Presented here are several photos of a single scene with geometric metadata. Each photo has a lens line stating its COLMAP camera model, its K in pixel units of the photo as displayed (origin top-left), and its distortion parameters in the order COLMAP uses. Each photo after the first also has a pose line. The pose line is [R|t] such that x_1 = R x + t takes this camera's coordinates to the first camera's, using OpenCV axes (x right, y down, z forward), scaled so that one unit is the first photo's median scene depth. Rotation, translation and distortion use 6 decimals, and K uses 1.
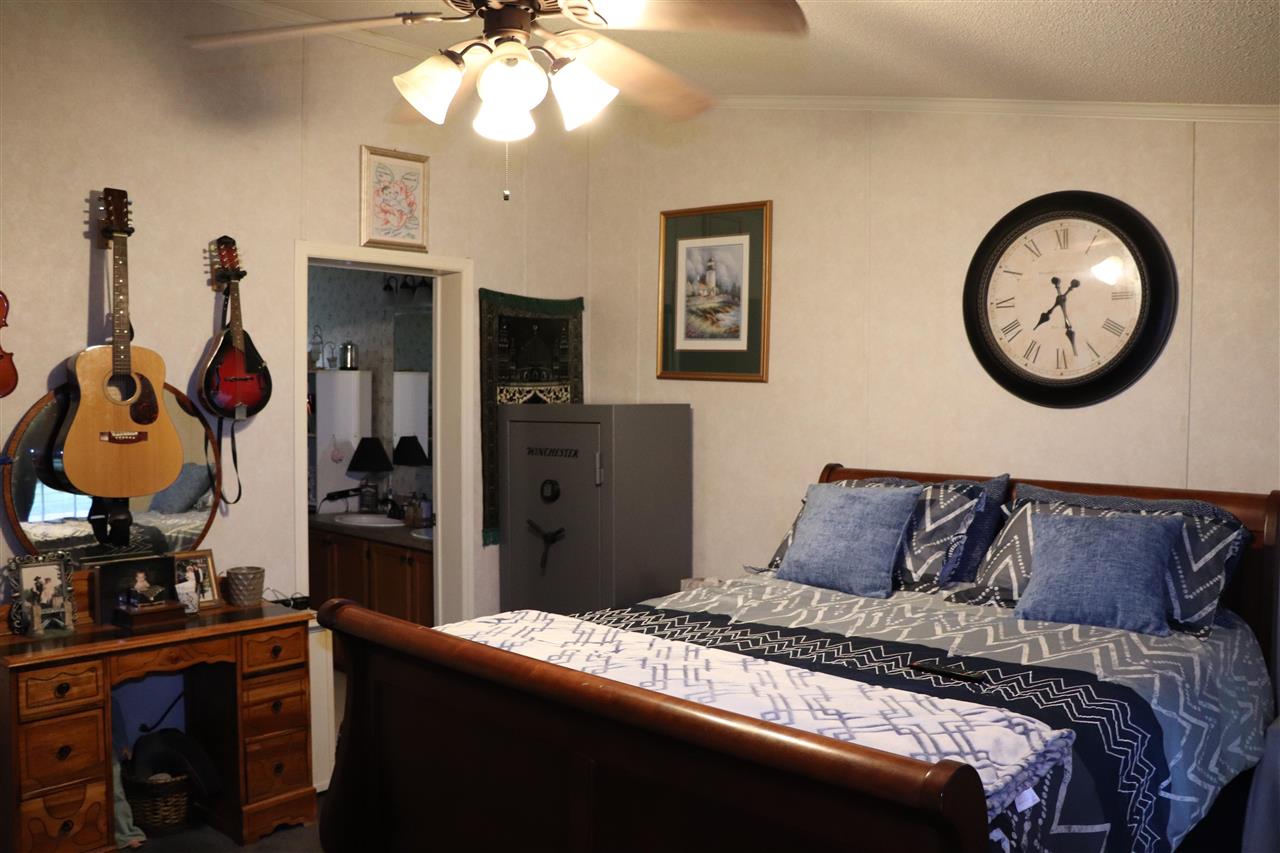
lens RADIAL K [[1052.8, 0, 638.3], [0, 1052.8, 445.7], [0, 0, 1]] dist [-0.177891, 0.168013]
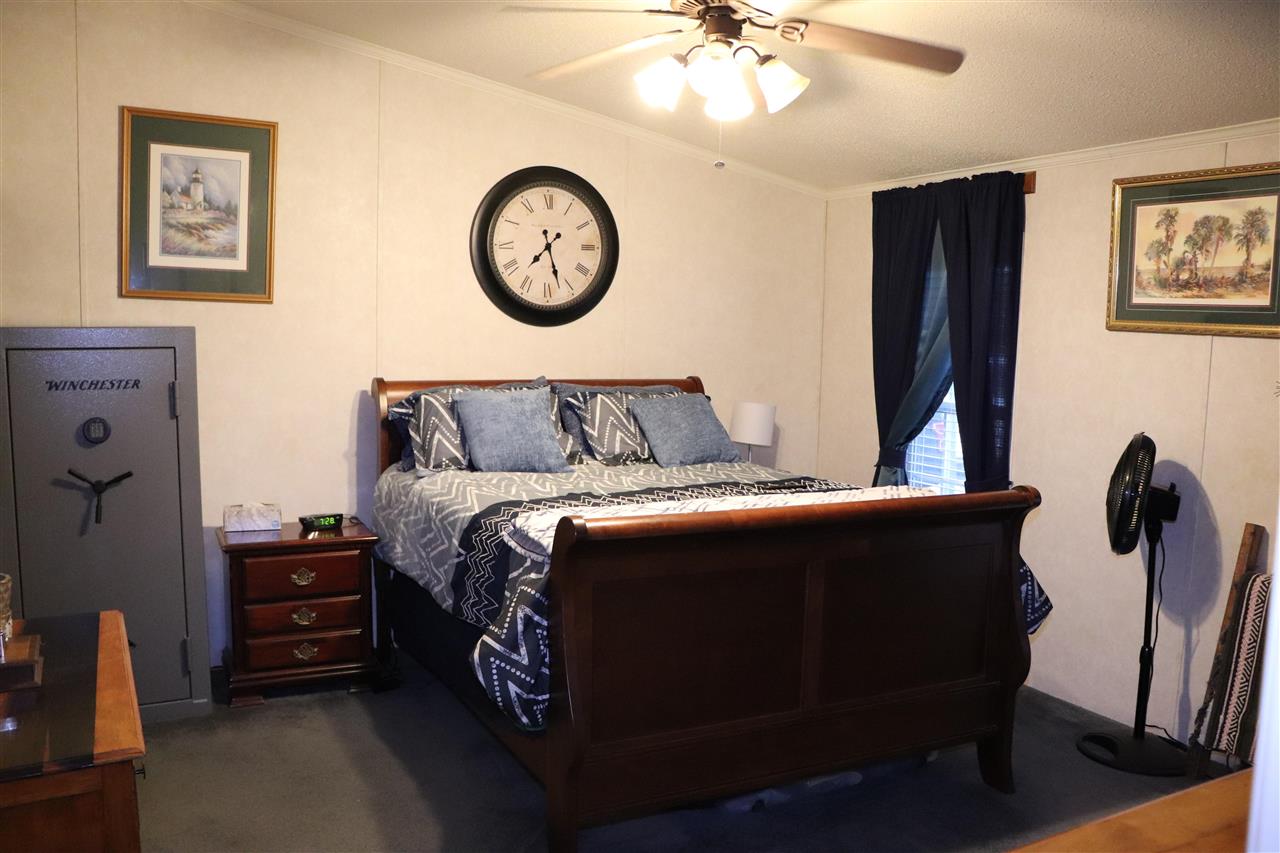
lens RADIAL K [[1052.8, 0, 638.3], [0, 1052.8, 445.7], [0, 0, 1]] dist [-0.177891, 0.168013]
pose [[0.359093, -0.112243, 0.926528, -0.676358], [0.027460, 0.993583, 0.109724, -0.022527], [-0.932898, -0.013958, 0.359870, 0.302891]]
